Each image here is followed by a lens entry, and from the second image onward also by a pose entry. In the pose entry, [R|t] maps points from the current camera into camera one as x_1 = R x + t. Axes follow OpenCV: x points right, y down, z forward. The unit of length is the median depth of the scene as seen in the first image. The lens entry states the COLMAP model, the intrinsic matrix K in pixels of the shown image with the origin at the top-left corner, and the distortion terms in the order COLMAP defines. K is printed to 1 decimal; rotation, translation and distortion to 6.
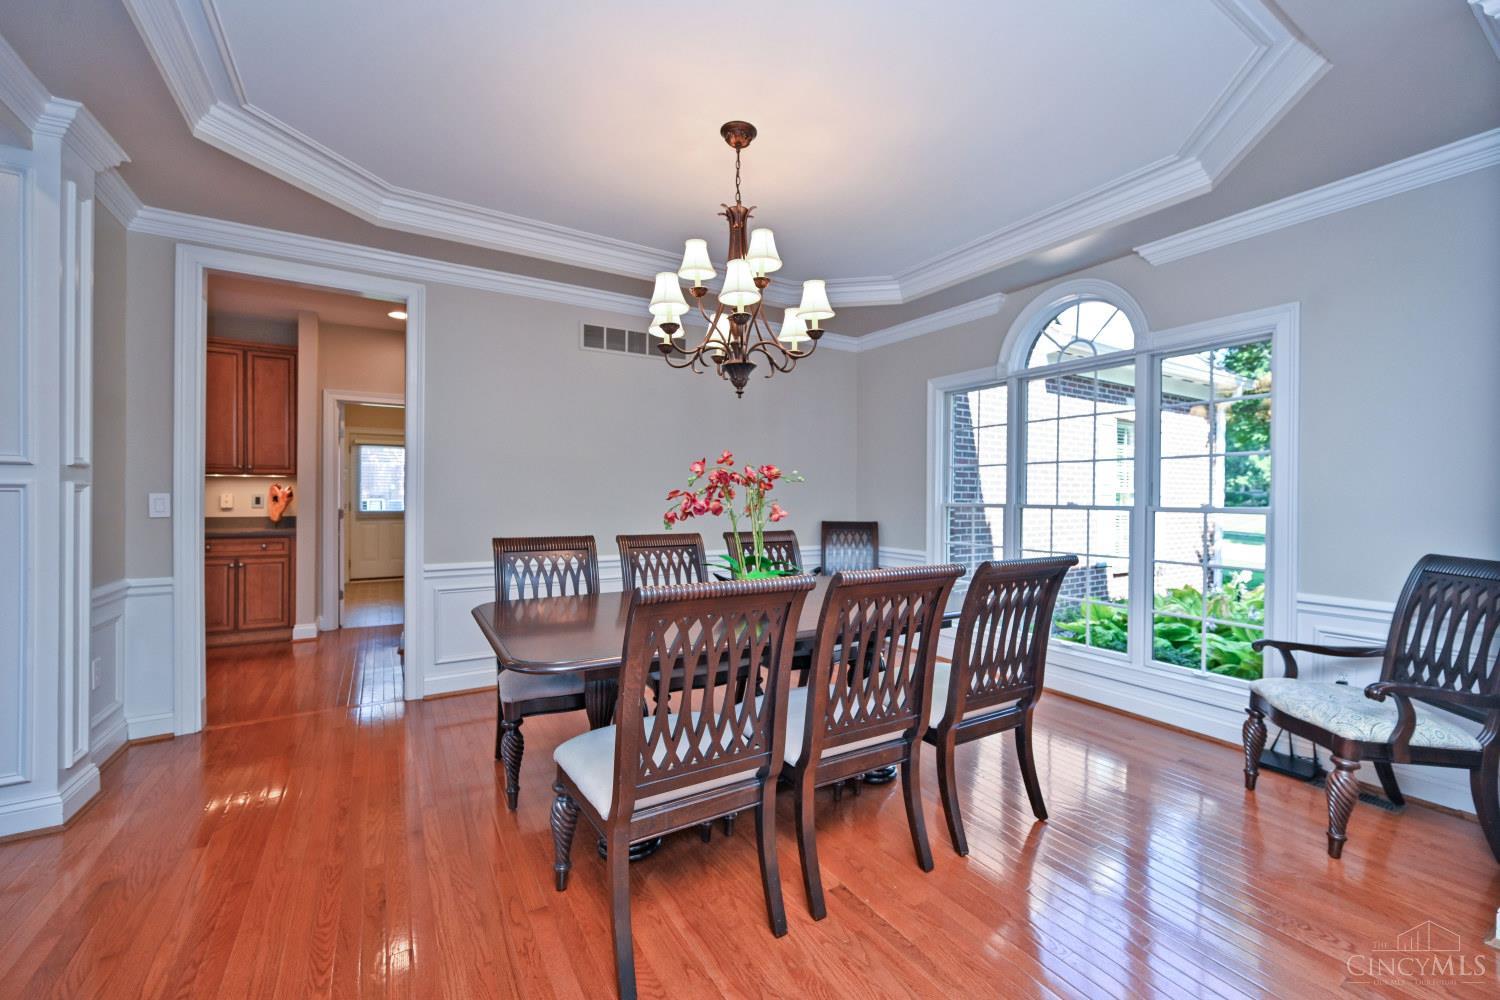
lens RADIAL K [[596.8, 0, 762.6], [0, 596.8, 498.2], [0, 0, 1]] dist [0.000698, -0.000005]
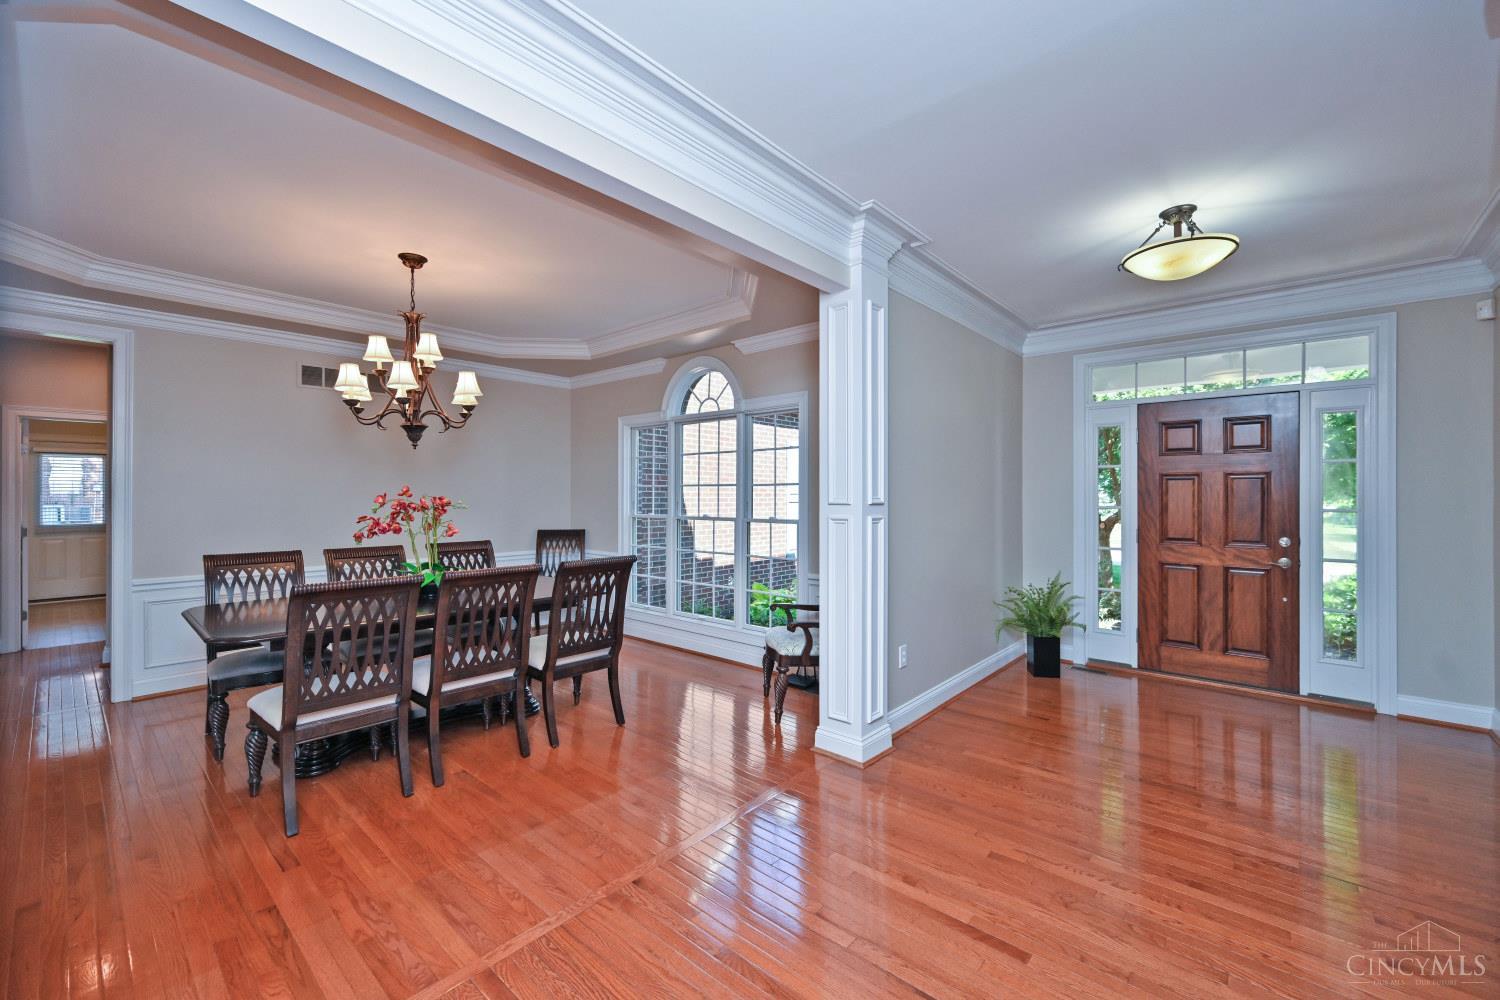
lens RADIAL K [[606.7, 0, 731.2], [0, 606.7, 491.8], [0, 0, 1]] dist [0.001533, 0.000312]
pose [[0.963666, -0.004378, 0.267074, 0.267062], [0.006345, 0.999959, -0.006504, -0.049845], [-0.267034, 0.007963, 0.963654, -0.508172]]
